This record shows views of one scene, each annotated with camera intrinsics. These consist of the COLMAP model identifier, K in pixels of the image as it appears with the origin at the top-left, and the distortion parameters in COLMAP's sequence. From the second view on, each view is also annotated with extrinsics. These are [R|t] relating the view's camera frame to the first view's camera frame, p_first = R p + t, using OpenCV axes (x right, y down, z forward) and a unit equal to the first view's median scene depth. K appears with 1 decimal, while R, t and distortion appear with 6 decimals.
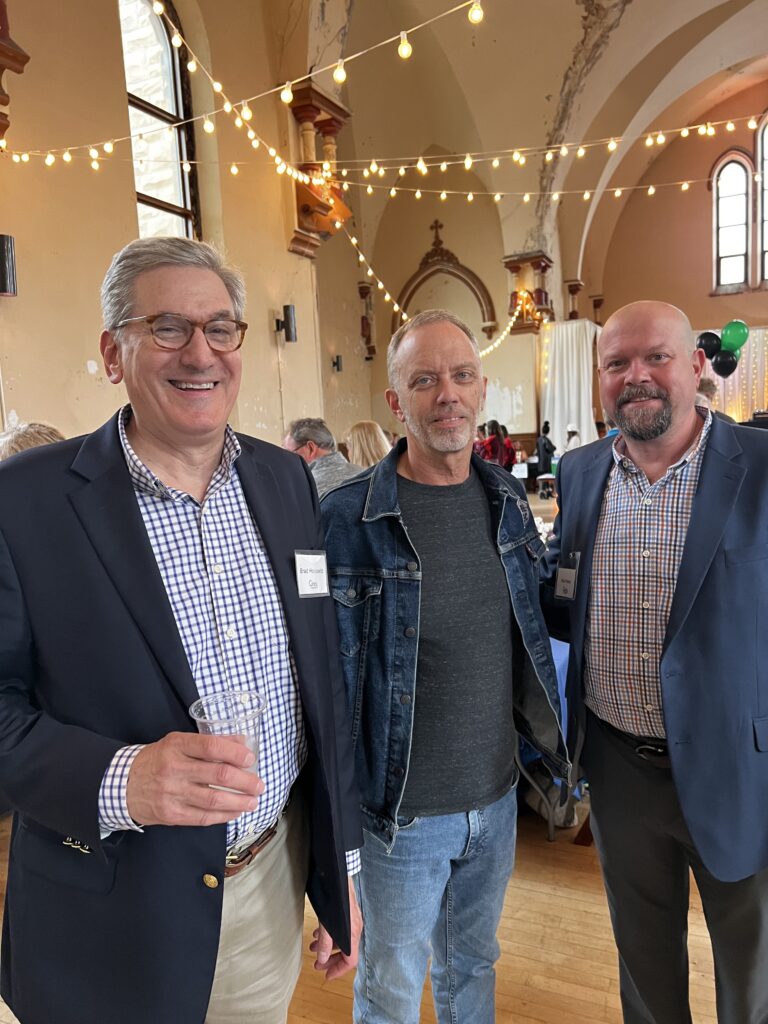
lens RADIAL K [[772.5, 0, 374.9], [0, 772.5, 521.5], [0, 0, 1]] dist [0.039351, -0.049474]
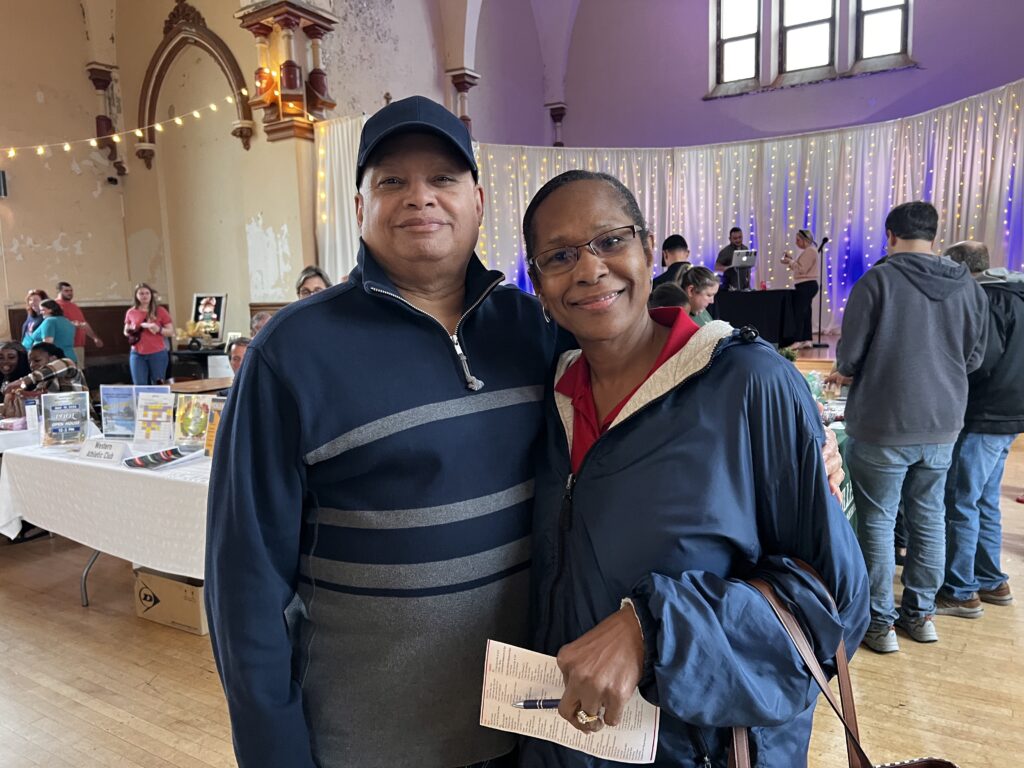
lens RADIAL K [[772.5, 0, 512.5], [0, 772.5, 388.8], [0, 0, 1]] dist [0.039351, -0.049474]
pose [[0.993702, 0.037587, -0.105567, 0.435977], [-0.036062, 0.999216, 0.016314, -0.061952], [0.106098, -0.012404, 0.994278, 0.404718]]
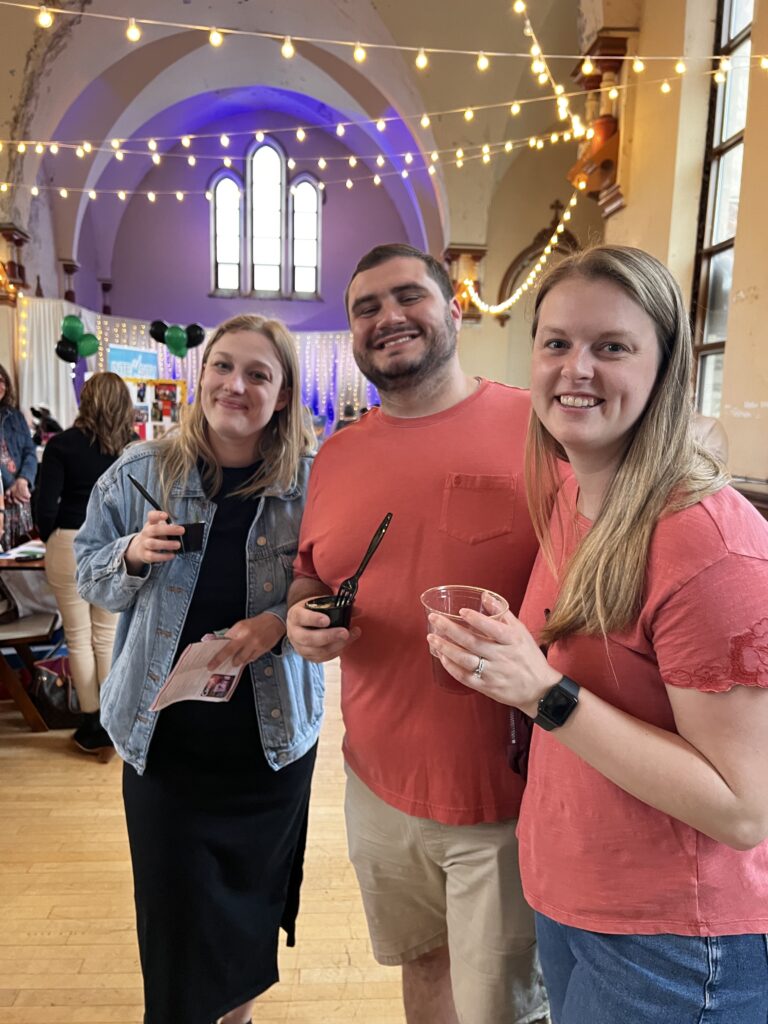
lens RADIAL K [[772.5, 0, 390.6], [0, 772.5, 520.3], [0, 0, 1]] dist [0.039351, -0.049474]
pose [[0.862174, 0.002810, 0.506604, 0.120482], [-0.010215, 0.999878, 0.011839, 0.014050], [-0.506509, -0.015382, 0.862097, -0.105031]]
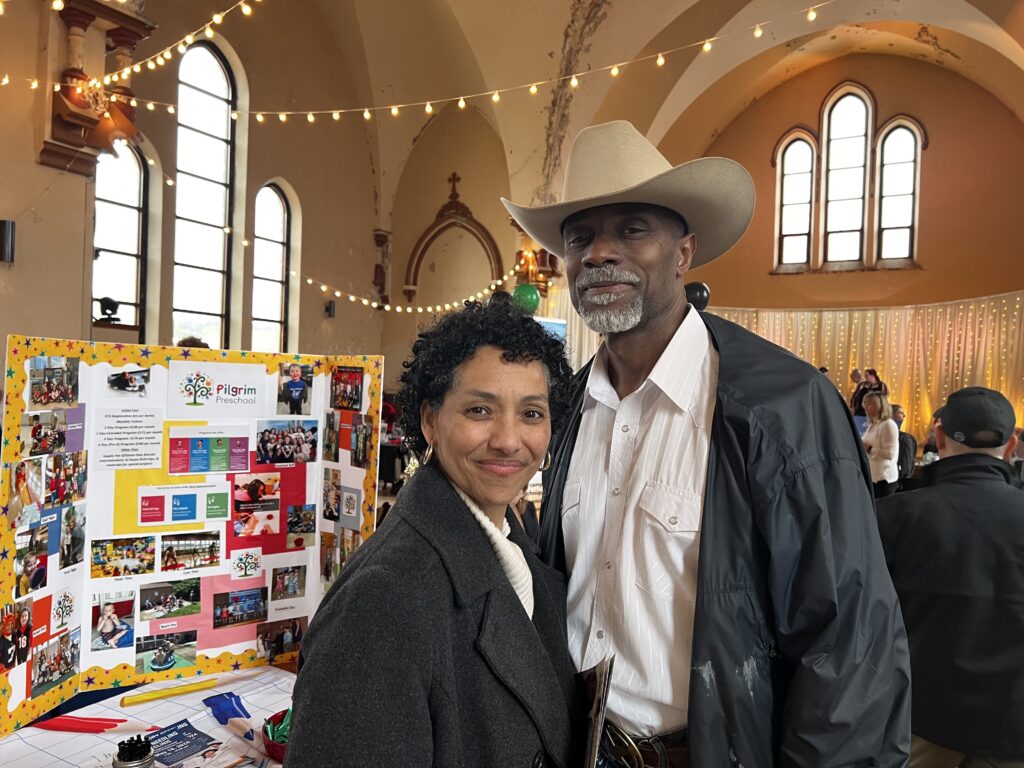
lens RADIAL K [[772.5, 0, 510.6], [0, 772.5, 390.9], [0, 0, 1]] dist [0.039351, -0.049474]
pose [[0.994749, 0.084603, -0.057596, 0.230599], [-0.090642, 0.989577, -0.111896, -0.020132], [0.047528, 0.116529, 0.992049, 0.084102]]
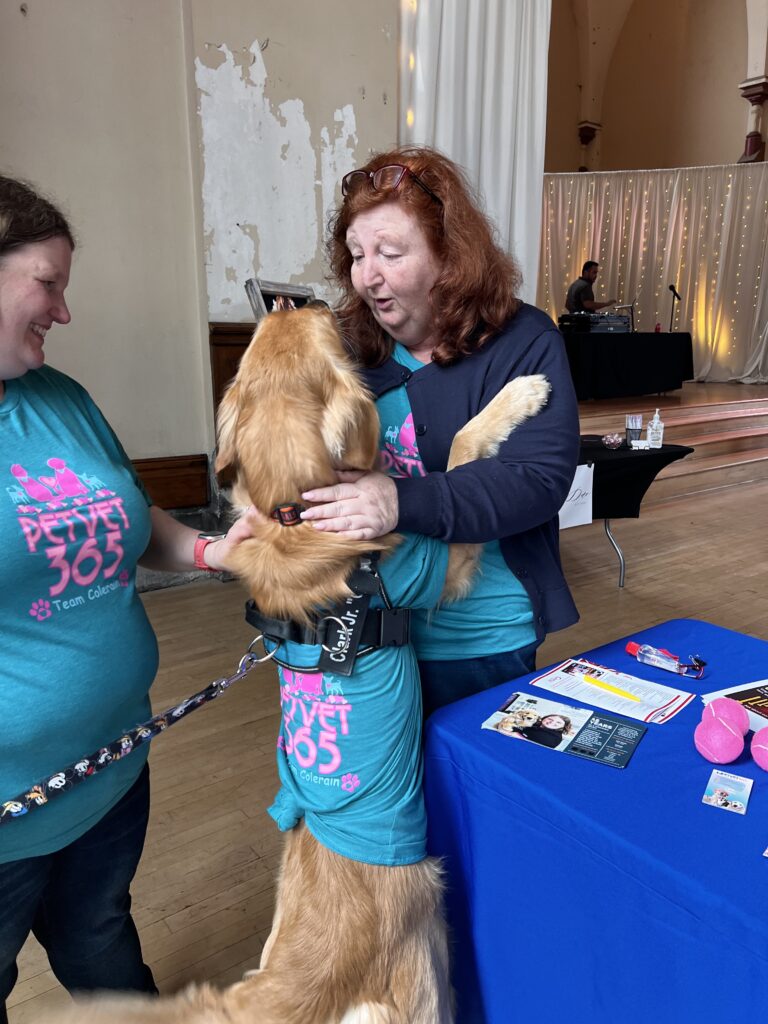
lens RADIAL K [[772.5, 0, 383.2], [0, 772.5, 515.1], [0, 0, 1]] dist [0.039351, -0.049474]
pose [[0.468962, -0.146161, 0.871041, -0.021781], [0.072794, 0.989253, 0.126806, -0.086767], [-0.880214, 0.003940, 0.474562, 0.884223]]
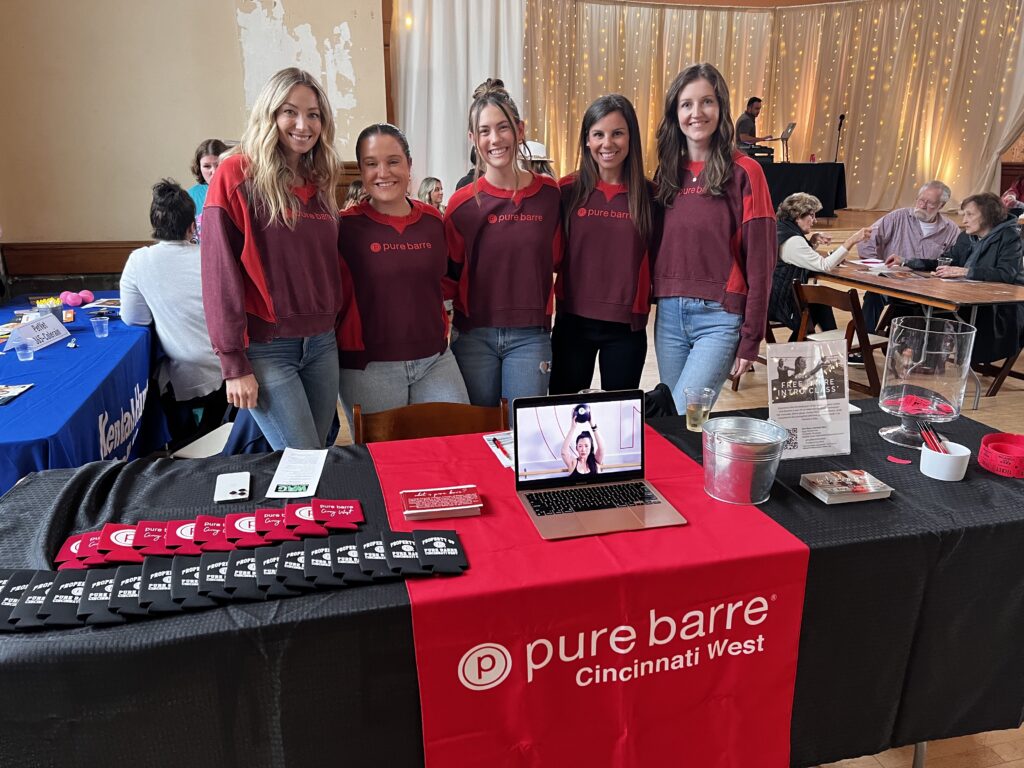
lens RADIAL K [[772.5, 0, 517.2], [0, 772.5, 386.3], [0, 0, 1]] dist [0.039351, -0.049474]
pose [[0.760195, -0.129544, 0.636649, -0.002774], [0.030381, 0.985936, 0.164339, -0.067341], [-0.648984, -0.105587, 0.753440, 0.659252]]
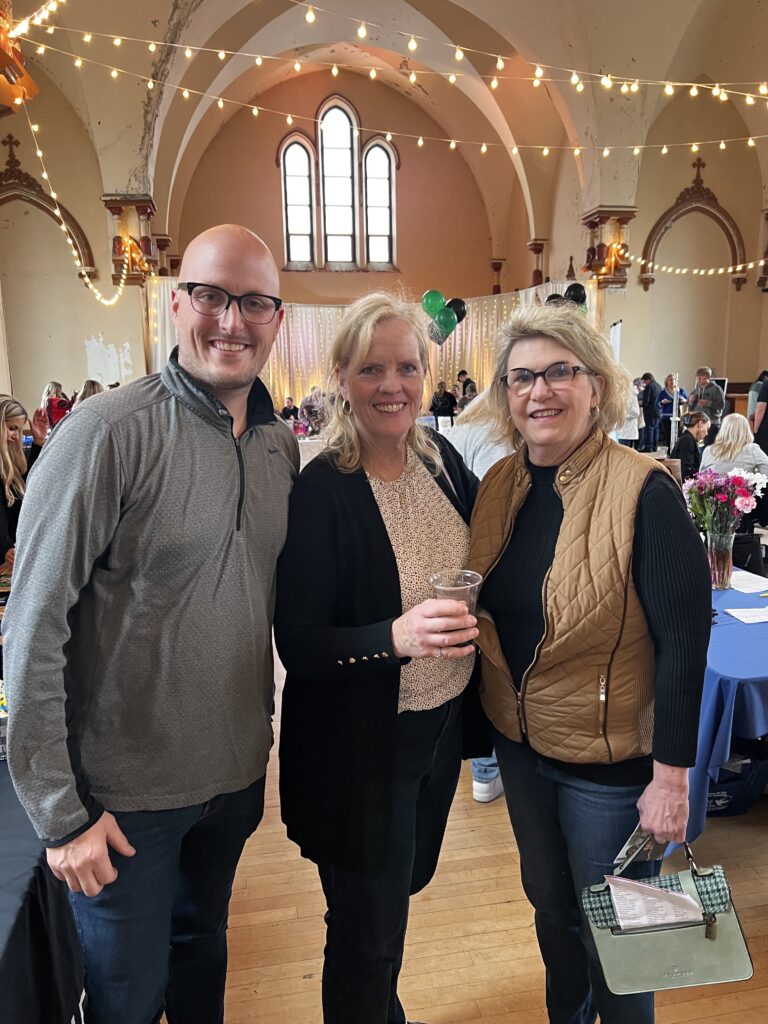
lens RADIAL K [[772.5, 0, 385.6], [0, 772.5, 524.8], [0, 0, 1]] dist [0.039351, -0.049474]
pose [[0.807850, -0.068727, 0.585367, -0.113754], [0.045857, 0.997497, 0.053829, 0.000714], [-0.587601, -0.016643, 0.808980, 0.088241]]
